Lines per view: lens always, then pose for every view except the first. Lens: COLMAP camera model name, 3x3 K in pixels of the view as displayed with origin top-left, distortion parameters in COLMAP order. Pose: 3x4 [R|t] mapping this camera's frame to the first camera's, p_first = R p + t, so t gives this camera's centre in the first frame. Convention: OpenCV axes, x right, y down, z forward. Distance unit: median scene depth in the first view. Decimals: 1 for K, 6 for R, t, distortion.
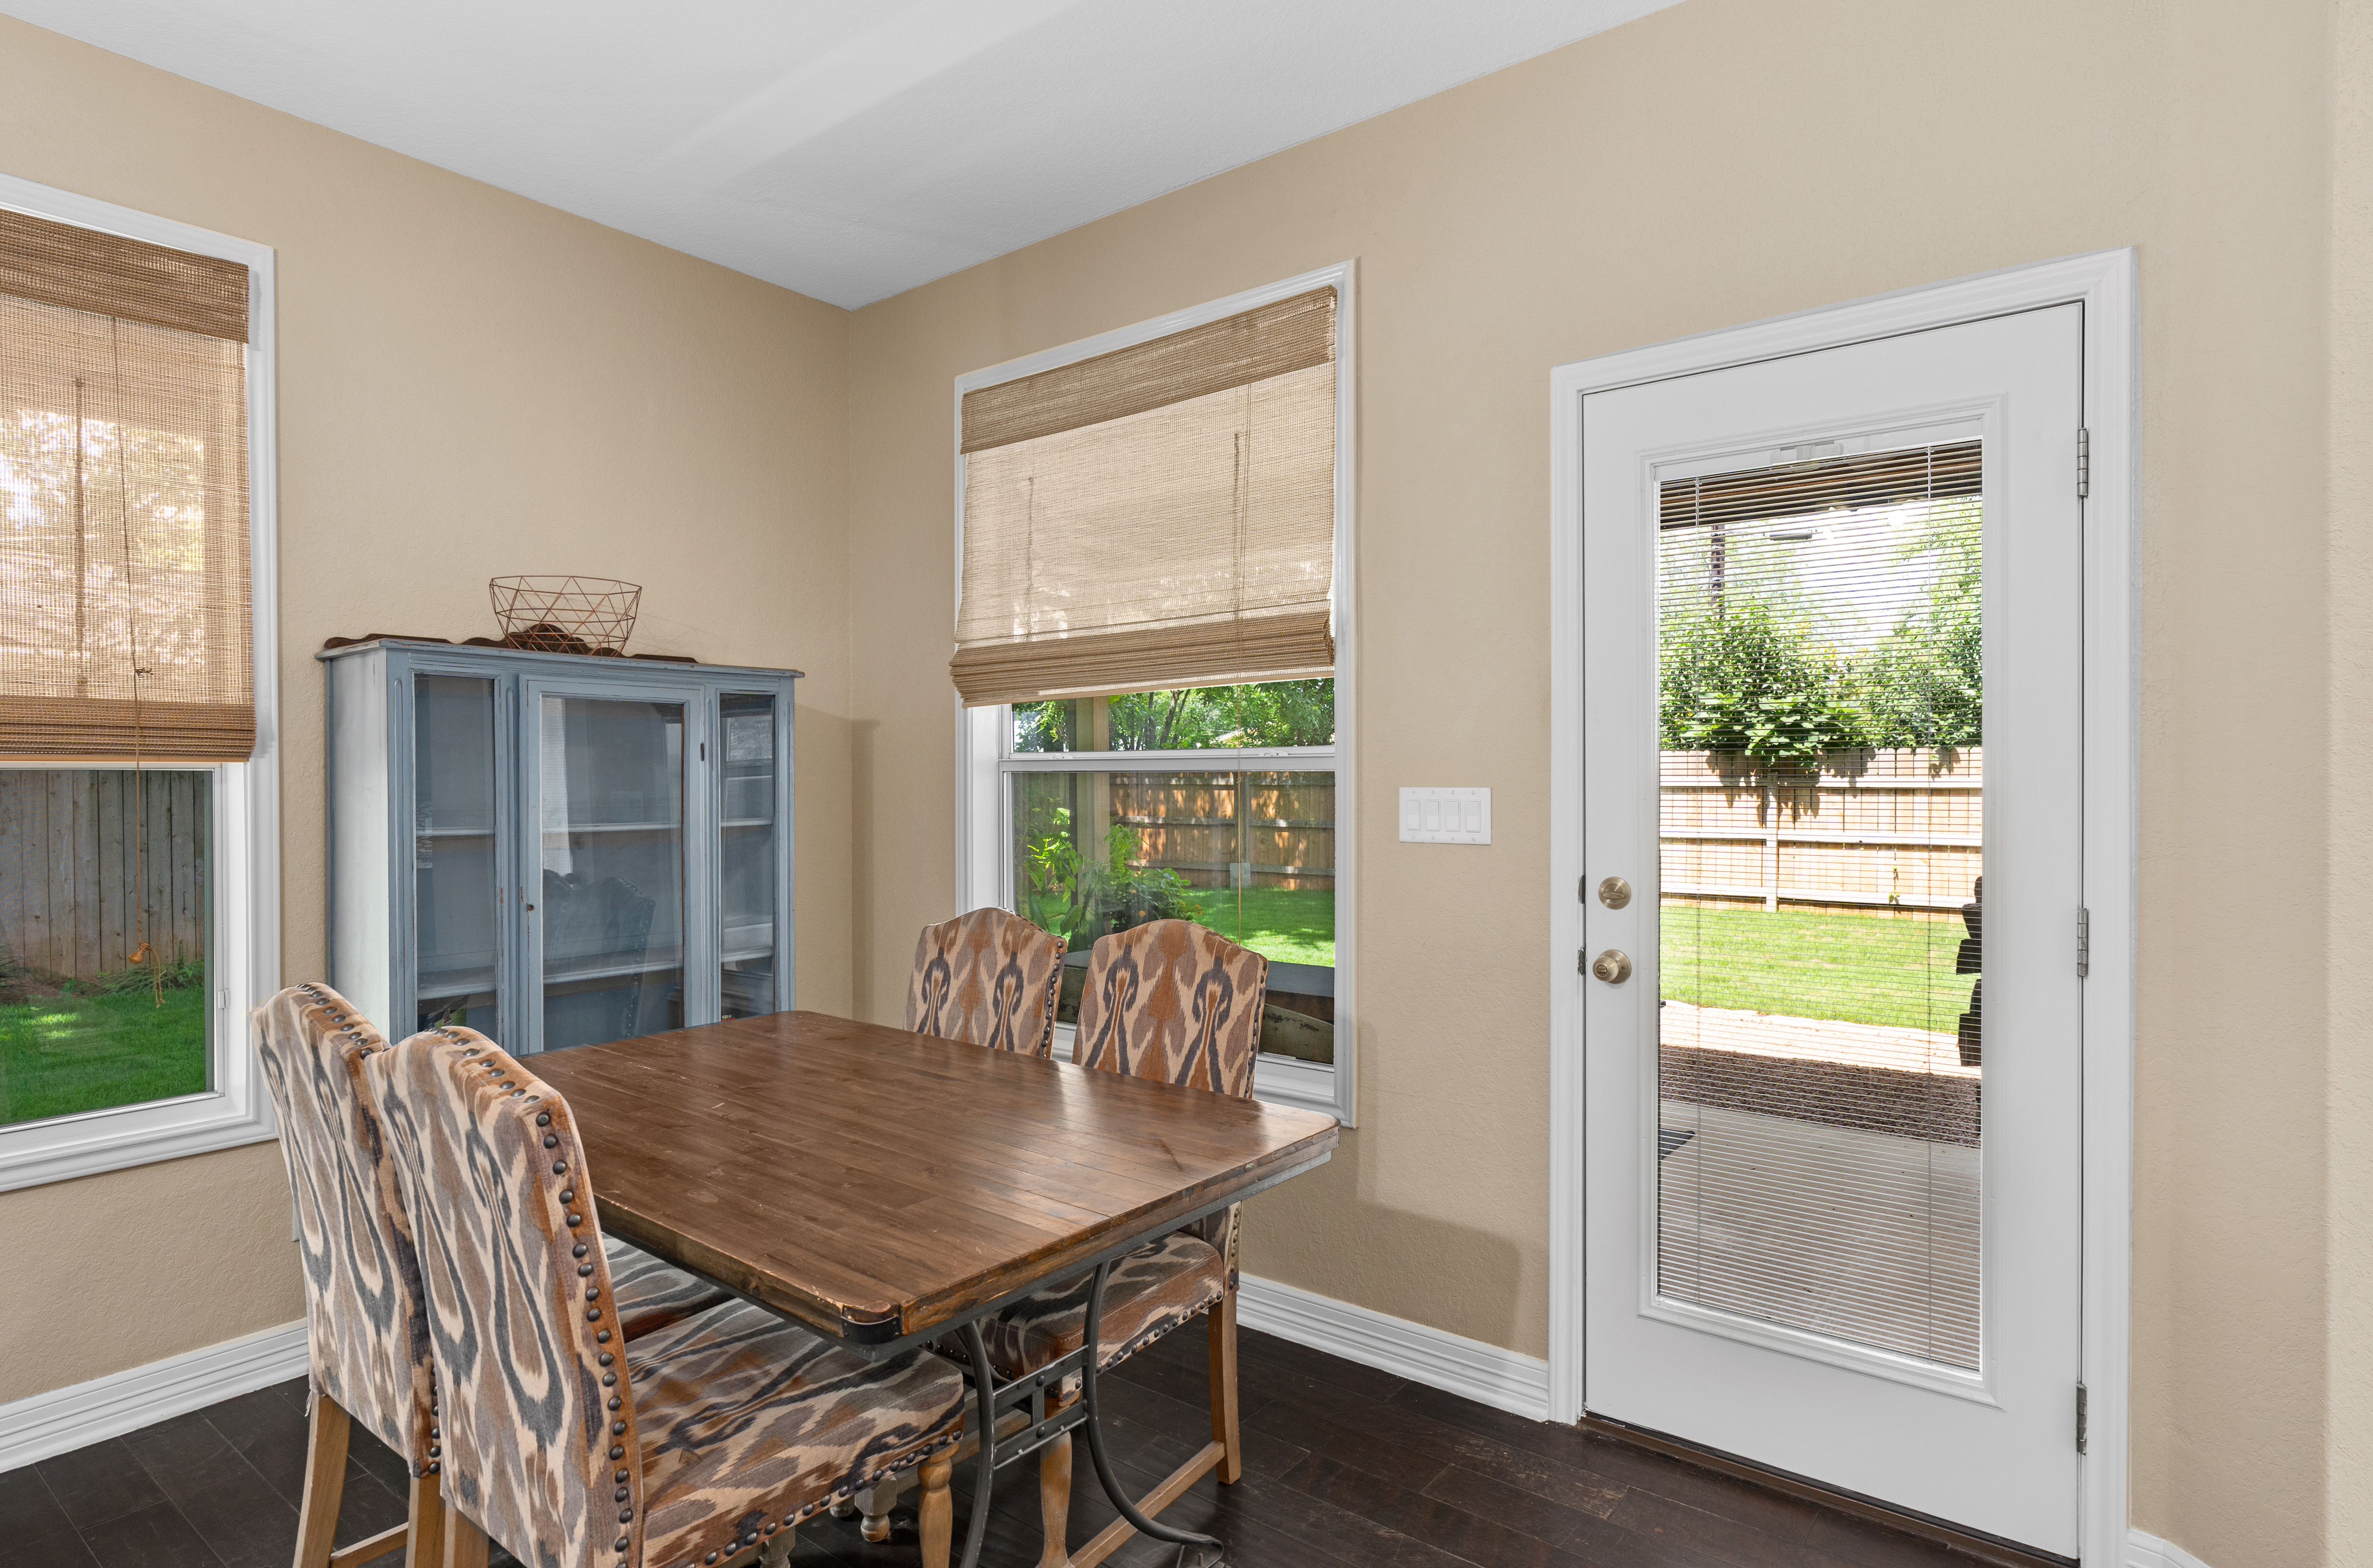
lens RADIAL K [[1266.0, 0, 1184.1], [0, 1266.0, 785.9], [0, 0, 1]] dist [-0.008829, -0.001126]
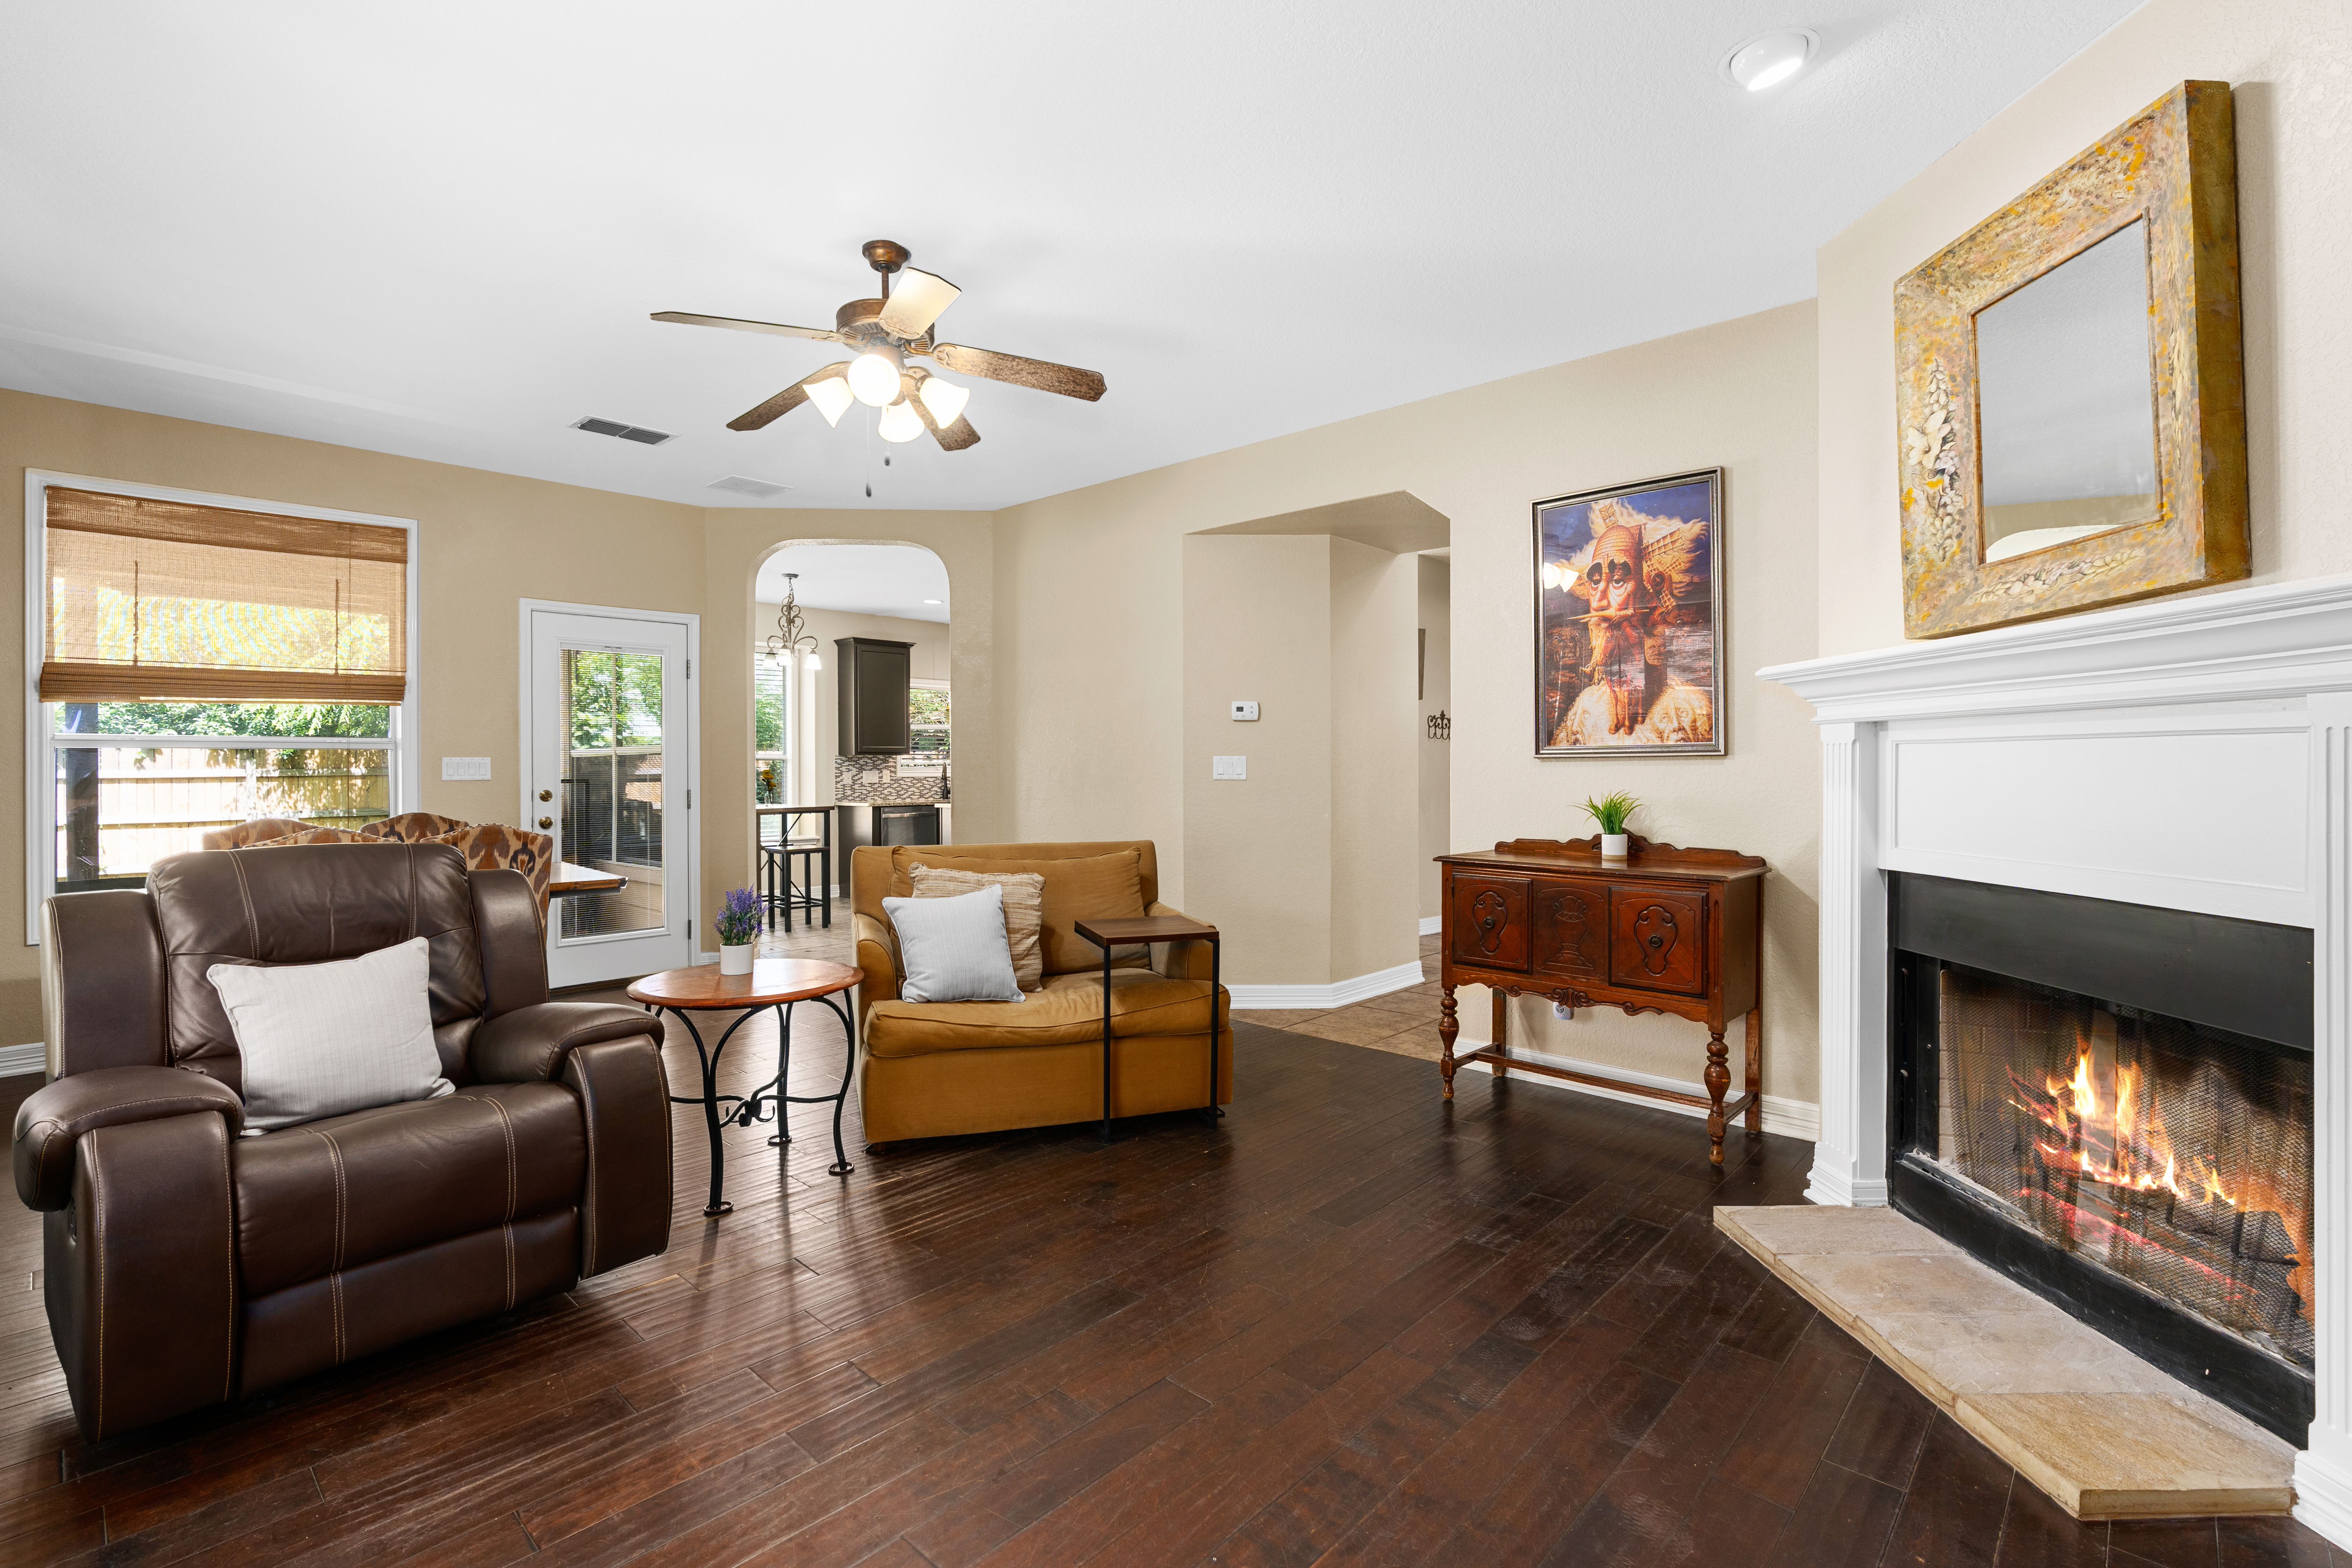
lens RADIAL K [[1063.3, 0, 1177.6], [0, 1063.3, 771.9], [0, 0, 1]] dist [-0.009541, 0.003144]
pose [[0.090707, 0.000350, 0.995878, -0.379294], [0.013228, 0.999911, -0.001556, 0.011358], [-0.995790, 0.013315, 0.090694, -0.119125]]
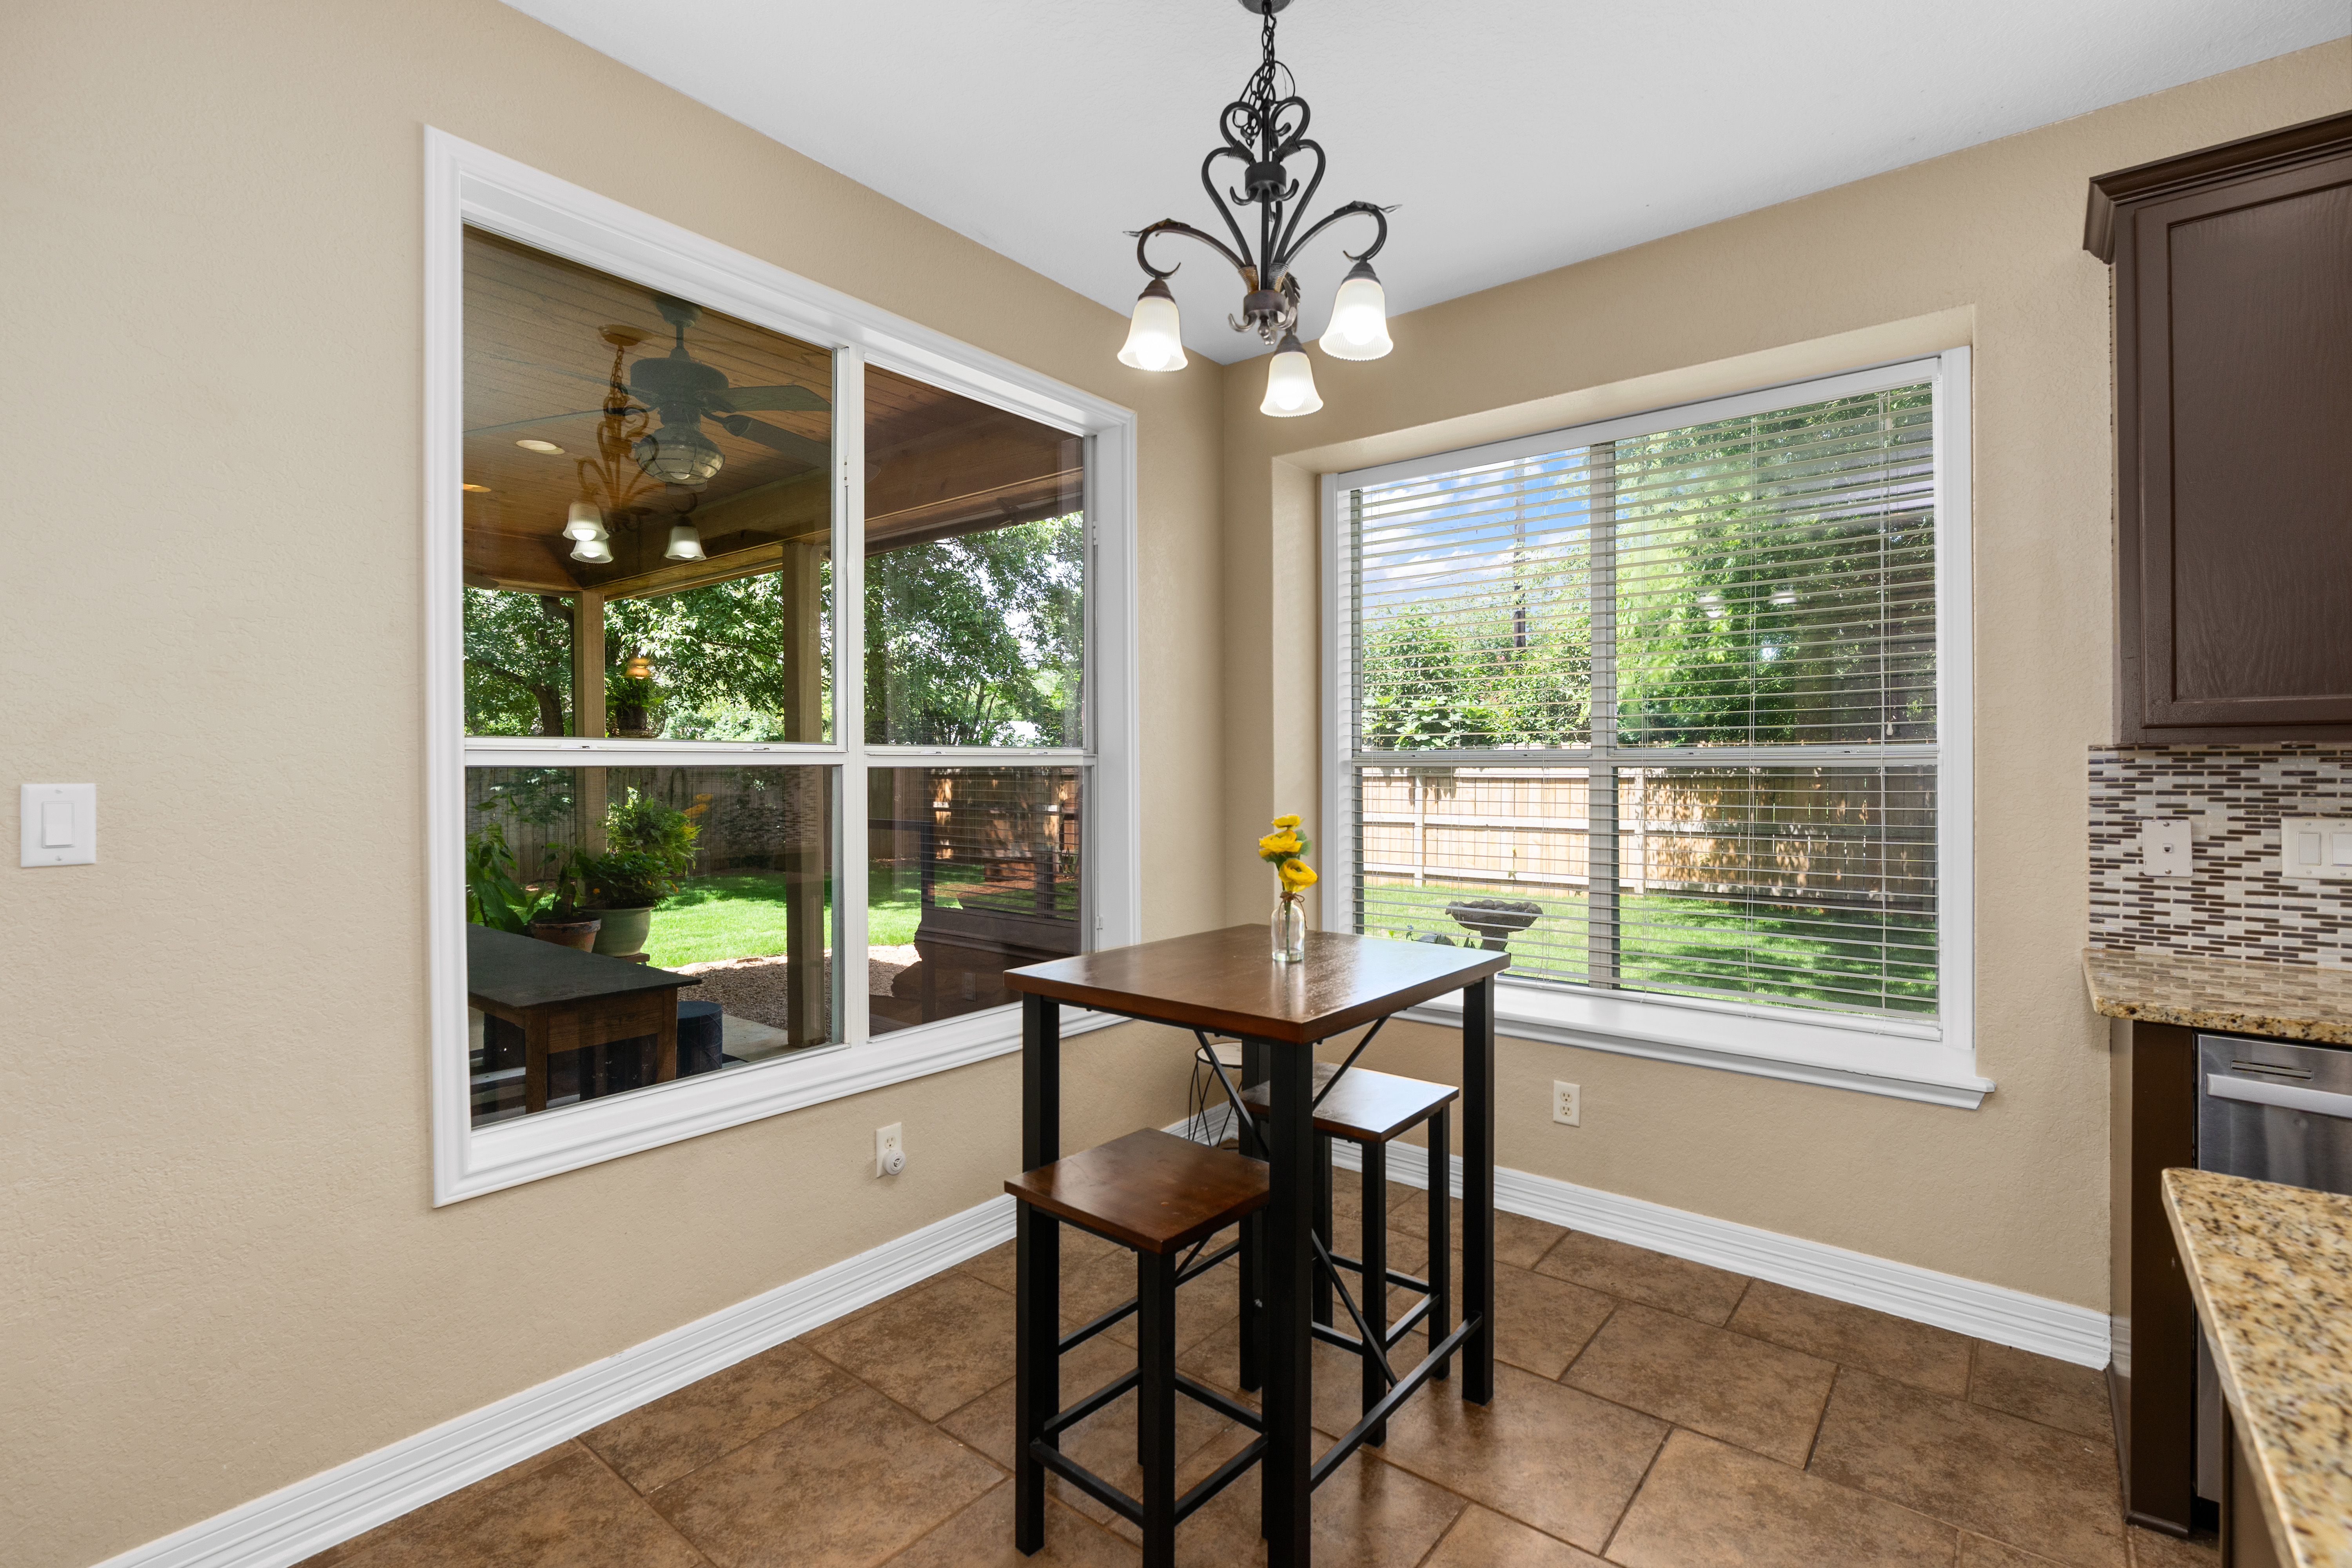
lens RADIAL K [[1063.3, 0, 1174.6], [0, 1063.3, 765.0], [0, 0, 1]] dist [-0.009541, 0.003144]
pose [[0.999872, 0.000135, -0.016023, 0.262662], [-0.000283, 0.999958, -0.009208, -0.001199], [0.016021, 0.009212, 0.999829, 0.030525]]
